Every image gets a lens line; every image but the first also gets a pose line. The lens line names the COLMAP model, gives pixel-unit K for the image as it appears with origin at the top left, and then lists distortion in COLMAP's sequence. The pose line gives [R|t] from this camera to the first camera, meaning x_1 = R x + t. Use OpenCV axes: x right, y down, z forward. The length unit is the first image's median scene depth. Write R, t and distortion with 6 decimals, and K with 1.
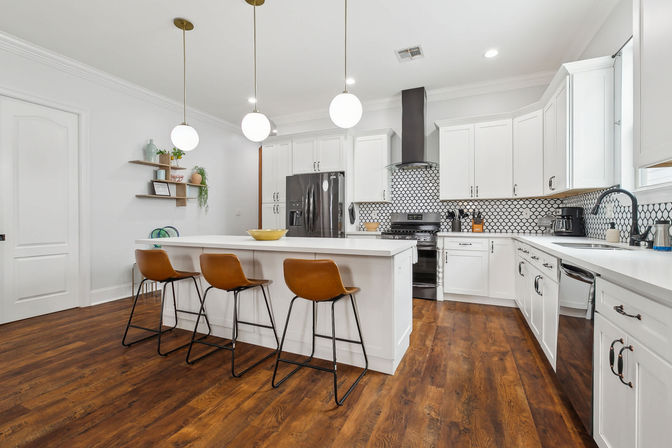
lens RADIAL K [[302.8, 0, 336.7], [0, 302.8, 217.2], [0, 0, 1]] dist [-0.001991, 0.000045]
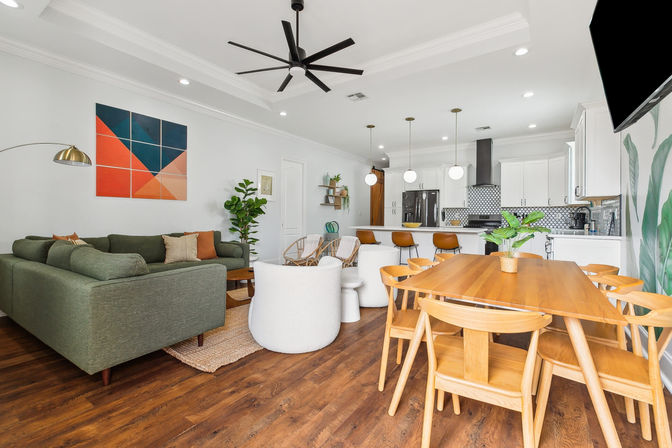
lens RADIAL K [[302.8, 0, 336.7], [0, 302.8, 217.2], [0, 0, 1]] dist [-0.001991, 0.000045]
pose [[0.983441, 0.010648, -0.180916, -0.229964], [-0.009963, 0.999939, 0.004694, -0.001267], [0.180955, -0.002814, 0.983487, -0.752589]]
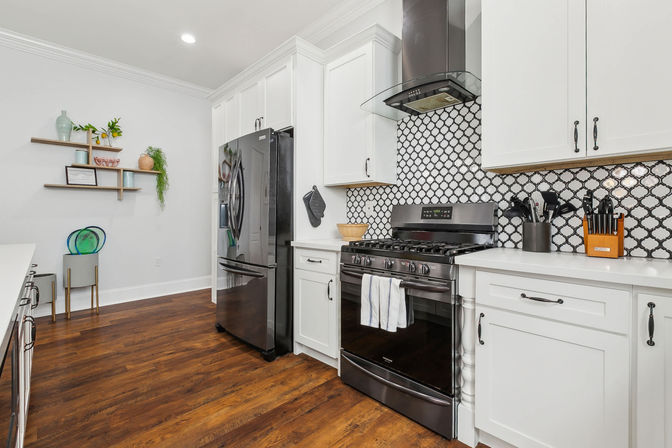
lens RADIAL K [[302.8, 0, 336.7], [0, 302.8, 217.2], [0, 0, 1]] dist [-0.001991, 0.000045]
pose [[0.932213, 0.002854, -0.361898, 0.290941], [0.000352, 0.999961, 0.008792, 0.001610], [0.361909, -0.008323, 0.932176, 0.540043]]
